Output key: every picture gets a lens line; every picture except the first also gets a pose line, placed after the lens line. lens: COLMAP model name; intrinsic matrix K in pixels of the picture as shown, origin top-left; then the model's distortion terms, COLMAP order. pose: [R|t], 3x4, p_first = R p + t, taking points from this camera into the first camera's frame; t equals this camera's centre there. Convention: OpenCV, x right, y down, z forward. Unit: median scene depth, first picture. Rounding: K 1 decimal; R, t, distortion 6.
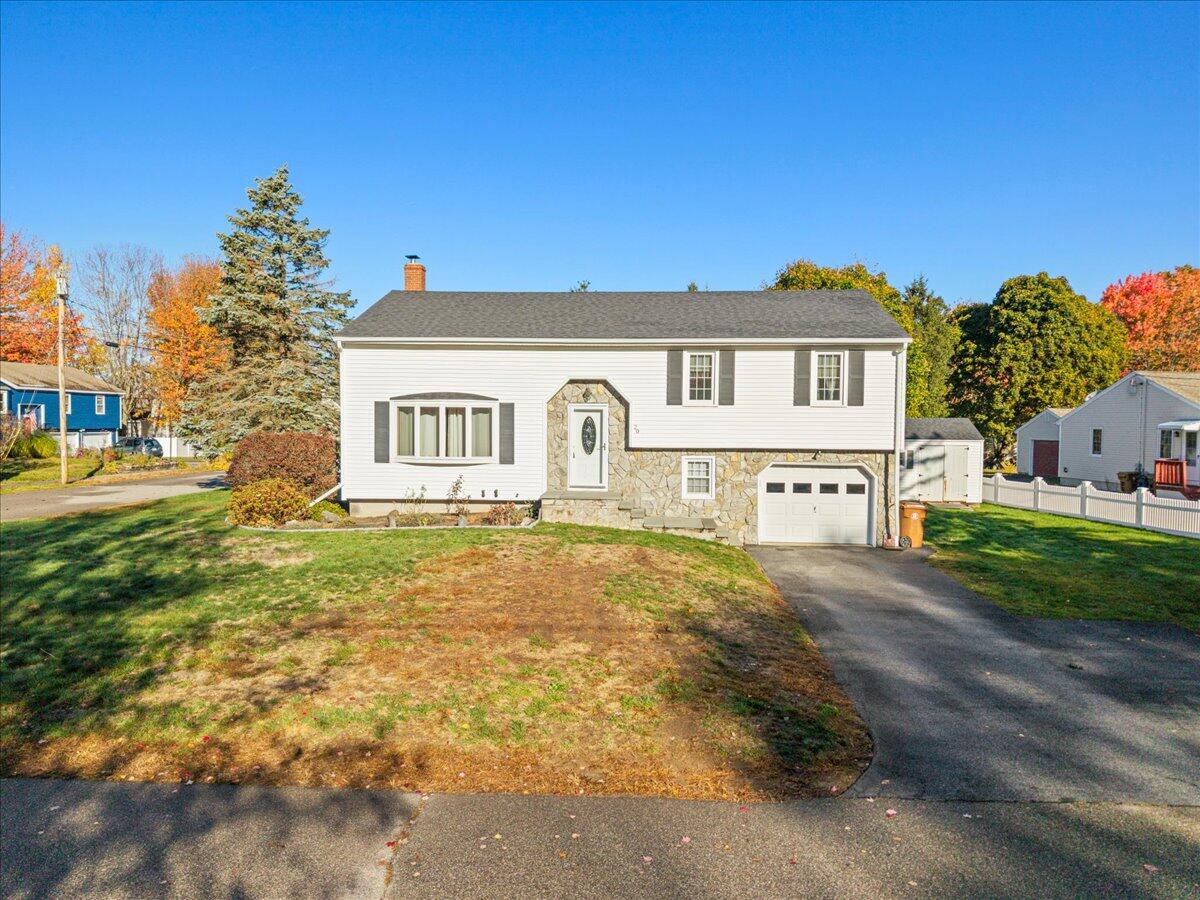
lens RADIAL K [[806.8, 0, 592.1], [0, 806.8, 461.7], [0, 0, 1]] dist [0.042318, -0.064979]
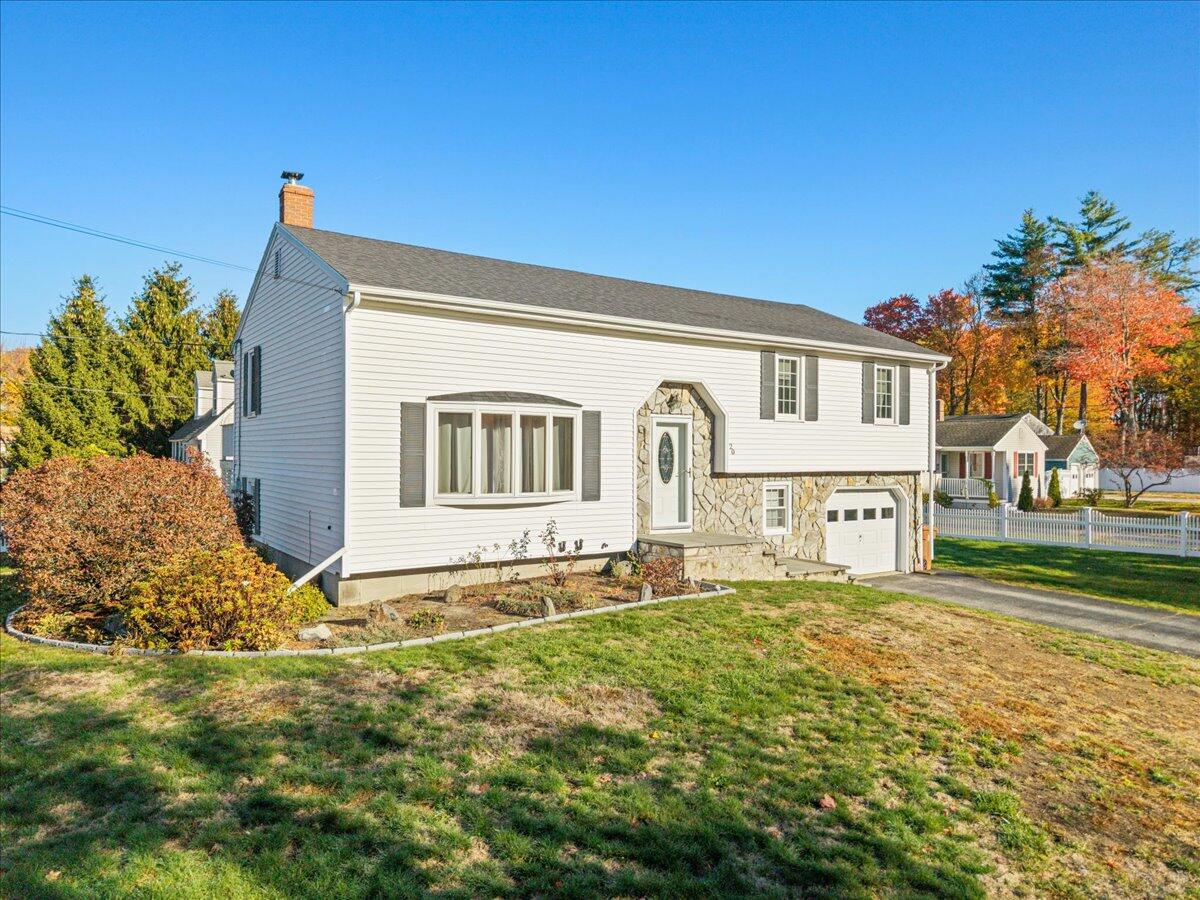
lens RADIAL K [[806.8, 0, 592.1], [0, 806.8, 461.7], [0, 0, 1]] dist [0.042318, -0.064979]
pose [[0.793425, -0.009035, 0.608601, -0.519819], [0.028044, 0.999371, -0.021724, -0.015138], [-0.608022, 0.034304, 0.793179, 0.461473]]
